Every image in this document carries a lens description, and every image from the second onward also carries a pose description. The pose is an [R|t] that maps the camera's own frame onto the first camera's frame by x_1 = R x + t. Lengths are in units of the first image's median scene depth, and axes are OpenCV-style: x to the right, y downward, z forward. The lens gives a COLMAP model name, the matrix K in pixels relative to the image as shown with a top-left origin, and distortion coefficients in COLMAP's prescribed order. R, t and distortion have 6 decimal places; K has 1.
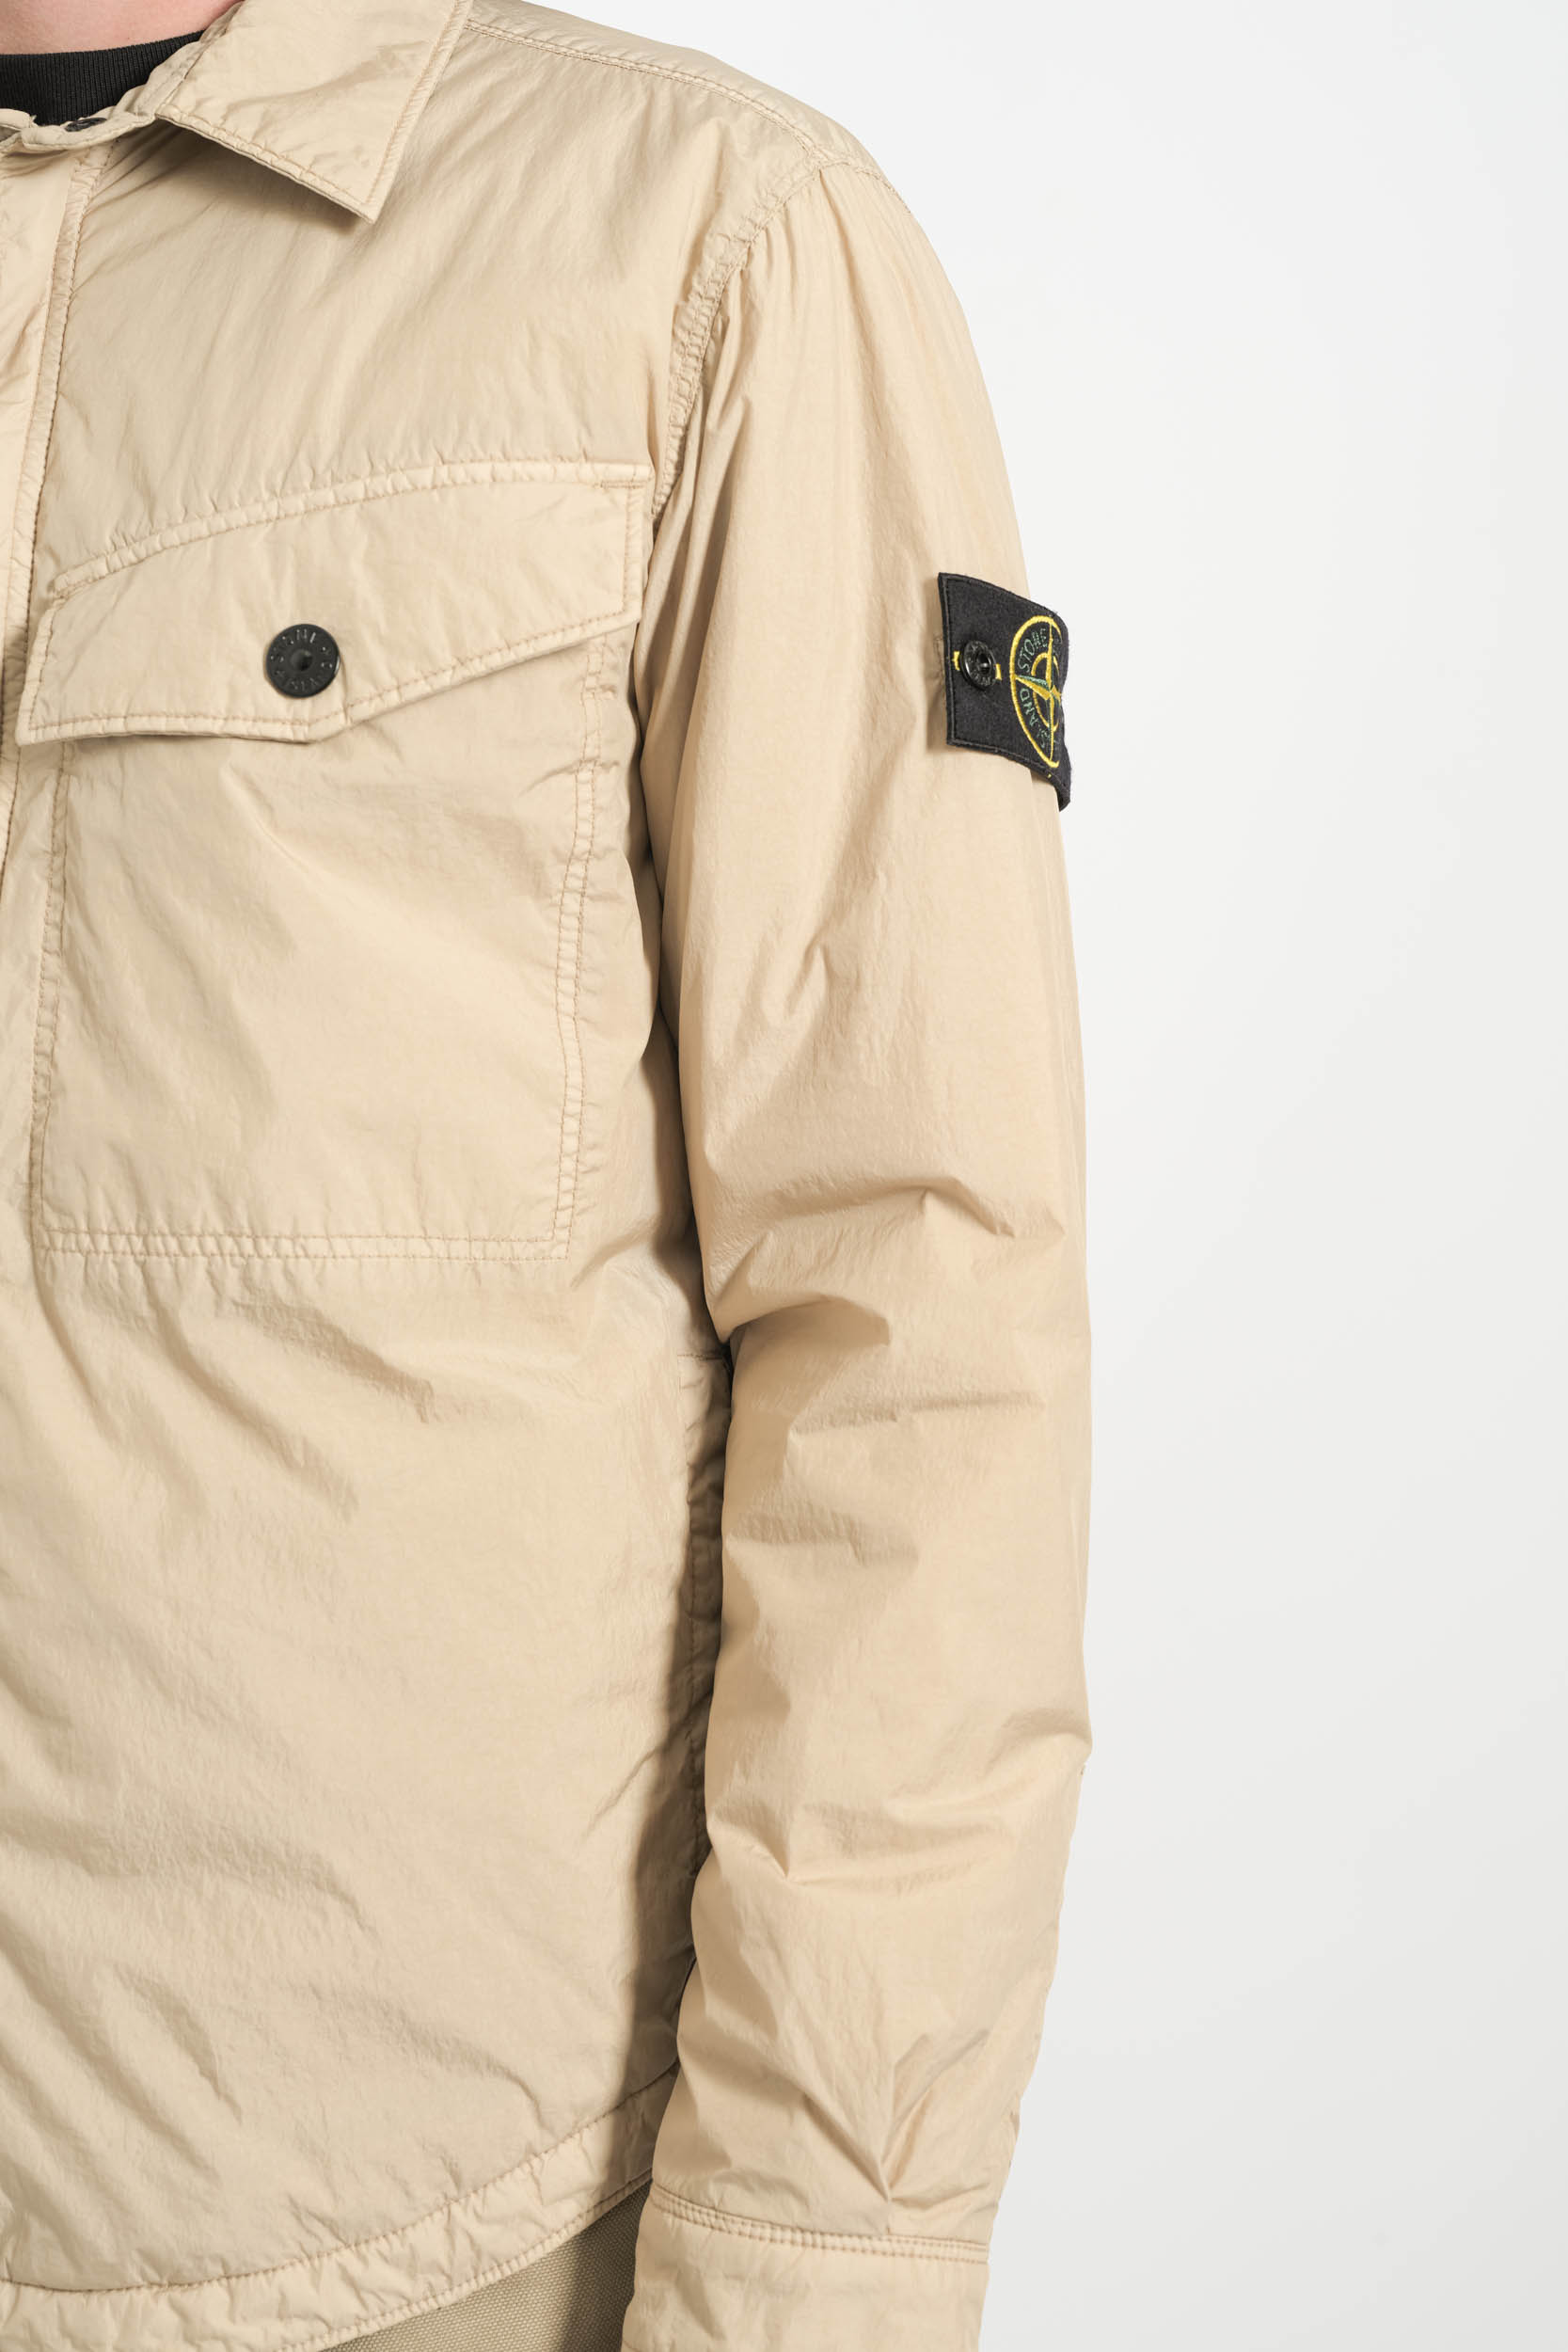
lens RADIAL K [[3273.7, 0, 784.0], [0, 3273.7, 1176.0], [0, 0, 1]] dist [-0.005080, 0.087745]
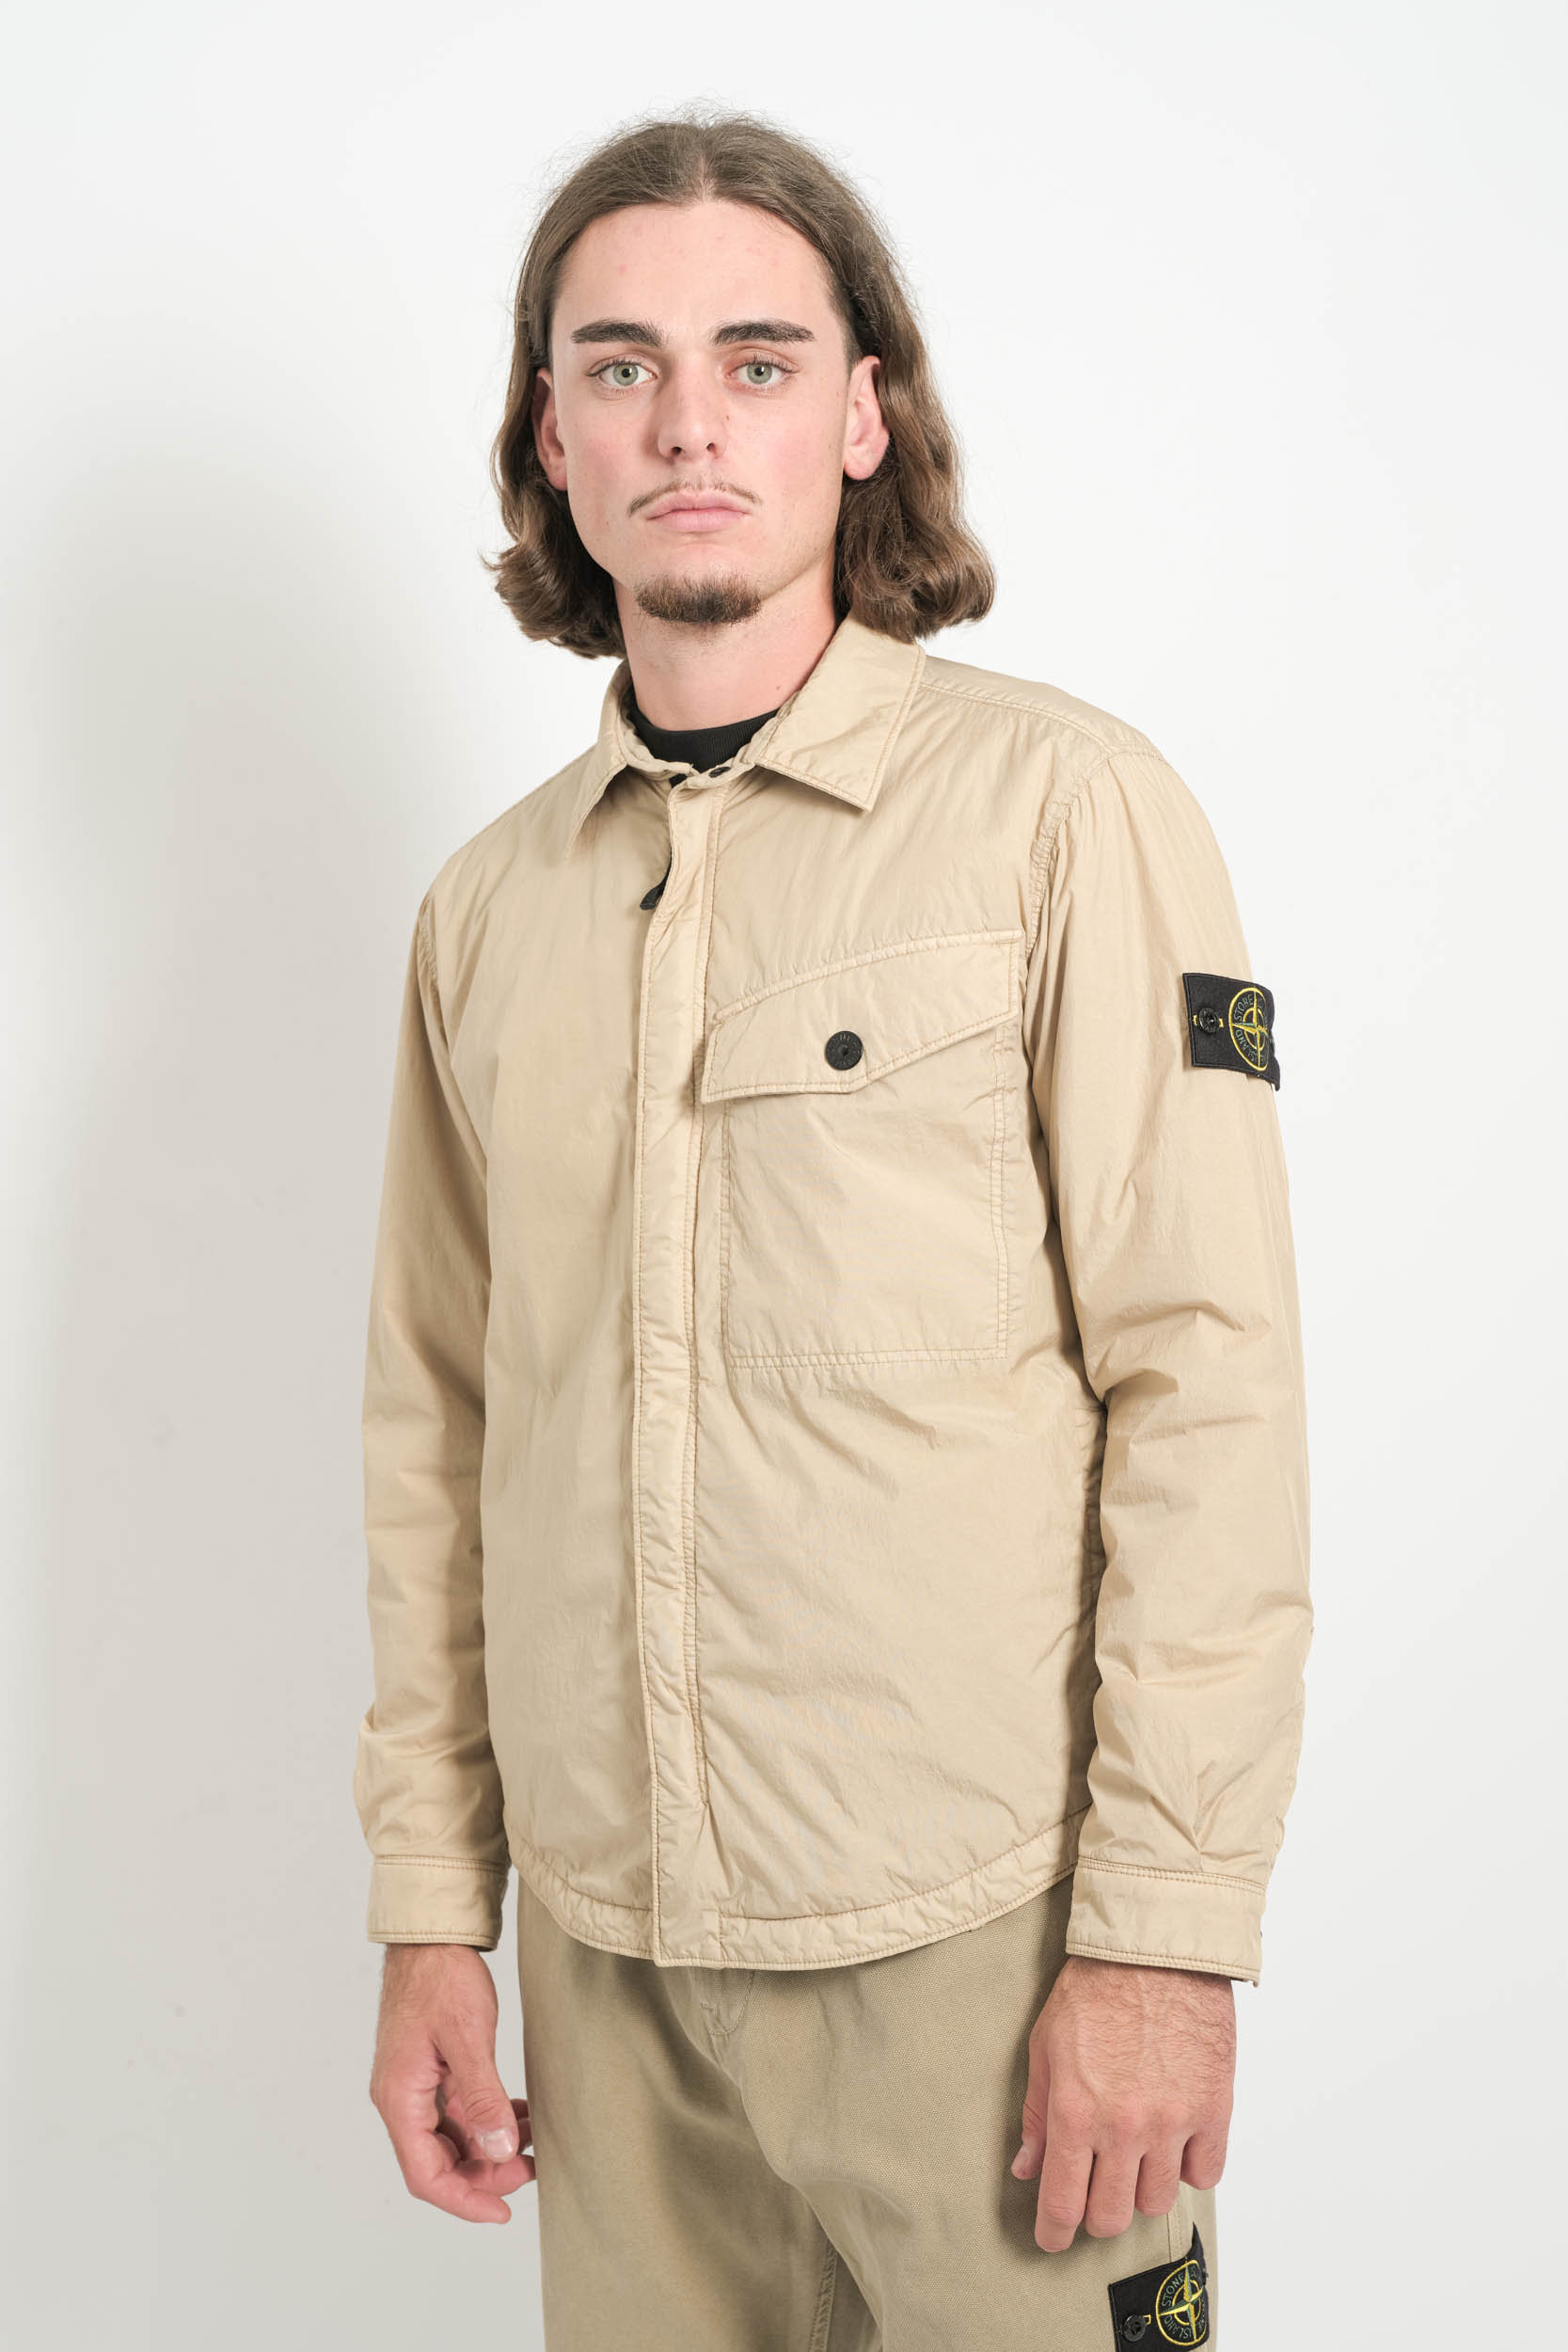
lens RADIAL K [[3273.7, 0, 784.0], [0, 3273.7, 1176.0], [0, 0, 1]] dist [-0.005080, 0.087745]
pose [[0.975754, -0.068662, -0.207821, 0.205271], [0.056098, 0.996257, -0.065762, 0.038192], [0.211558, 0.052509, 0.975954, -0.845567]]
